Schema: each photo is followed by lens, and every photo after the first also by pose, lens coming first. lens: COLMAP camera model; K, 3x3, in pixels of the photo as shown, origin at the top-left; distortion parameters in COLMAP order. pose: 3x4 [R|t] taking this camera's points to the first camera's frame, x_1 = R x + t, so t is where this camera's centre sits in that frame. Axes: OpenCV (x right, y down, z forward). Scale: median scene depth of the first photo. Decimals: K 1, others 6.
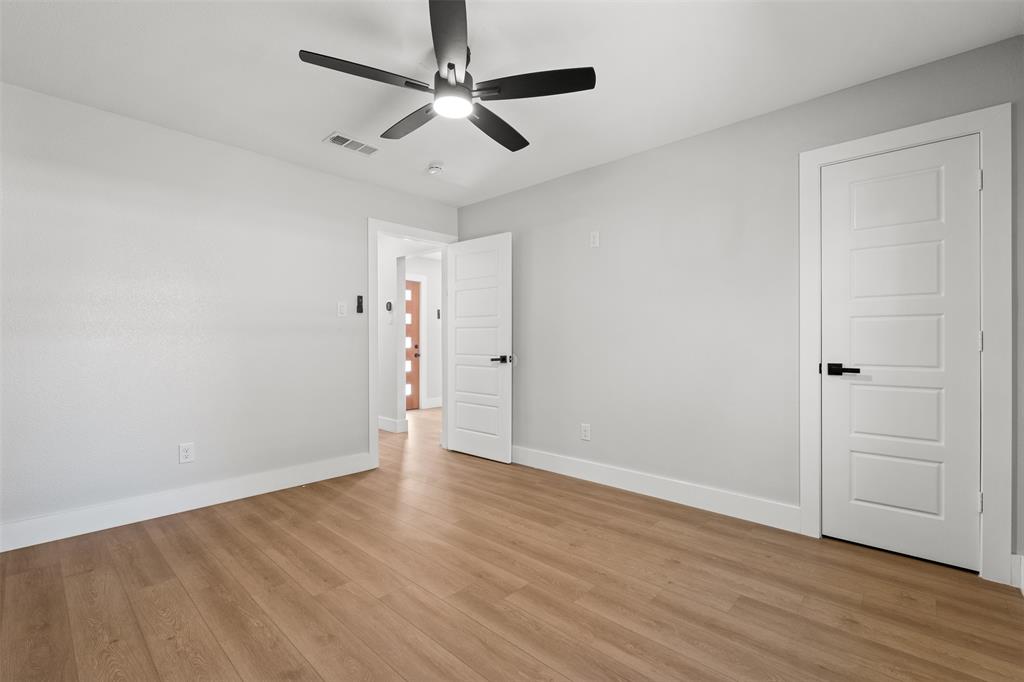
lens RADIAL K [[453.3, 0, 501.9], [0, 453.3, 351.0], [0, 0, 1]] dist [-0.002289, -0.000044]
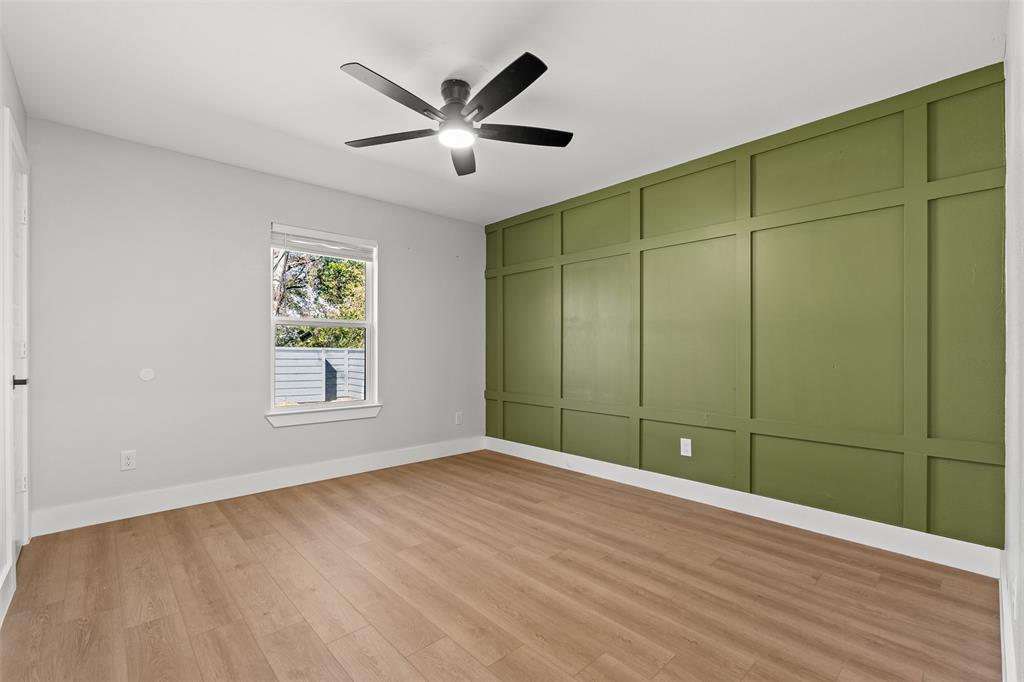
lens RADIAL K [[453.3, 0, 501.9], [0, 453.3, 351.0], [0, 0, 1]] dist [-0.002289, -0.000044]
pose [[-0.996953, 0.000126, 0.078009, -0.293663], [0.002306, 0.999609, 0.027855, -0.045900], [-0.077975, 0.027950, -0.996563, 2.016445]]
